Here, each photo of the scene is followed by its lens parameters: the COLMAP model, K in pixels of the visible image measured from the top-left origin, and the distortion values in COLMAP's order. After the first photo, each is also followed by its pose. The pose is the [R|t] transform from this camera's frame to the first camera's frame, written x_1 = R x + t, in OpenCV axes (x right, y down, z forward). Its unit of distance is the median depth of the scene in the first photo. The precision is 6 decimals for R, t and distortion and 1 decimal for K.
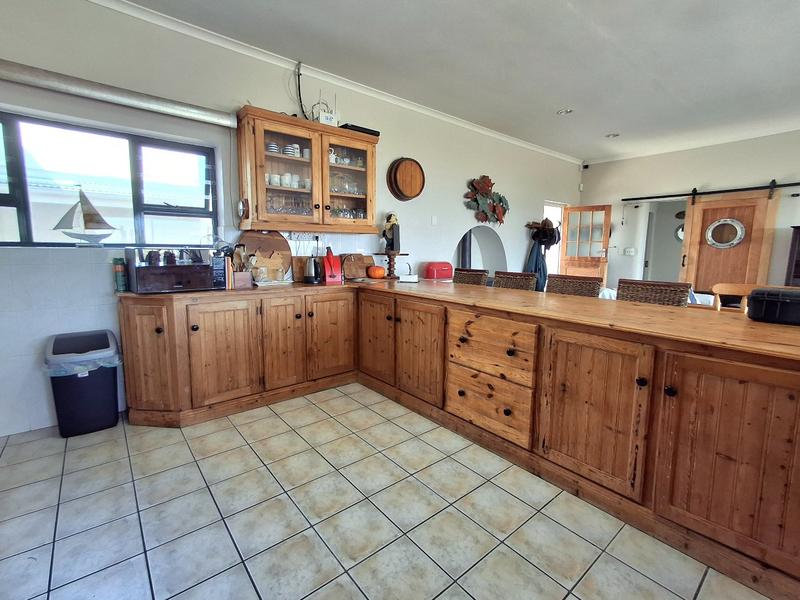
lens RADIAL K [[370.5, 0, 403.0], [0, 370.5, 294.7], [0, 0, 1]] dist [0.000038, 0.001030]
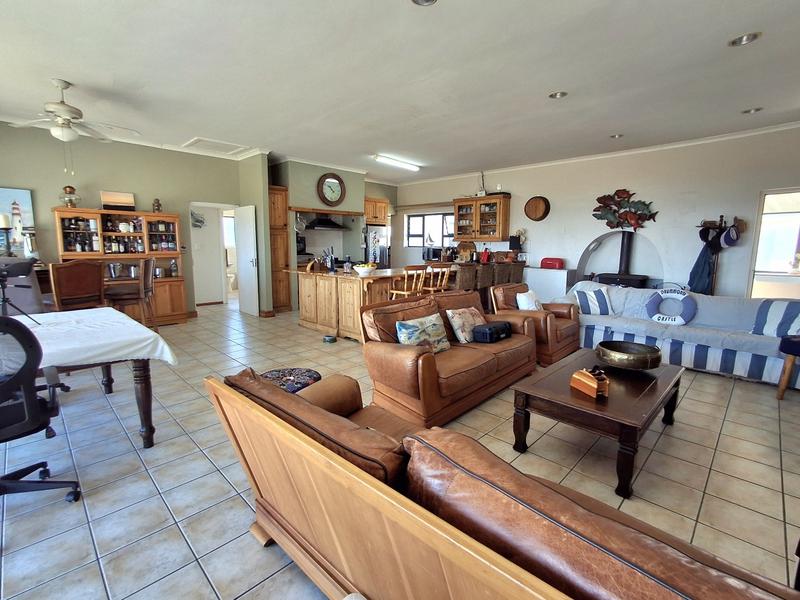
lens RADIAL K [[370.5, 0, 398.7], [0, 370.5, 298.5], [0, 0, 1]] dist [0.000038, 0.001030]
pose [[0.085194, 0.135545, -0.987102, 1.948350], [-0.133337, 0.983343, 0.123521, -0.035950], [0.987402, 0.121093, 0.101848, 0.289849]]
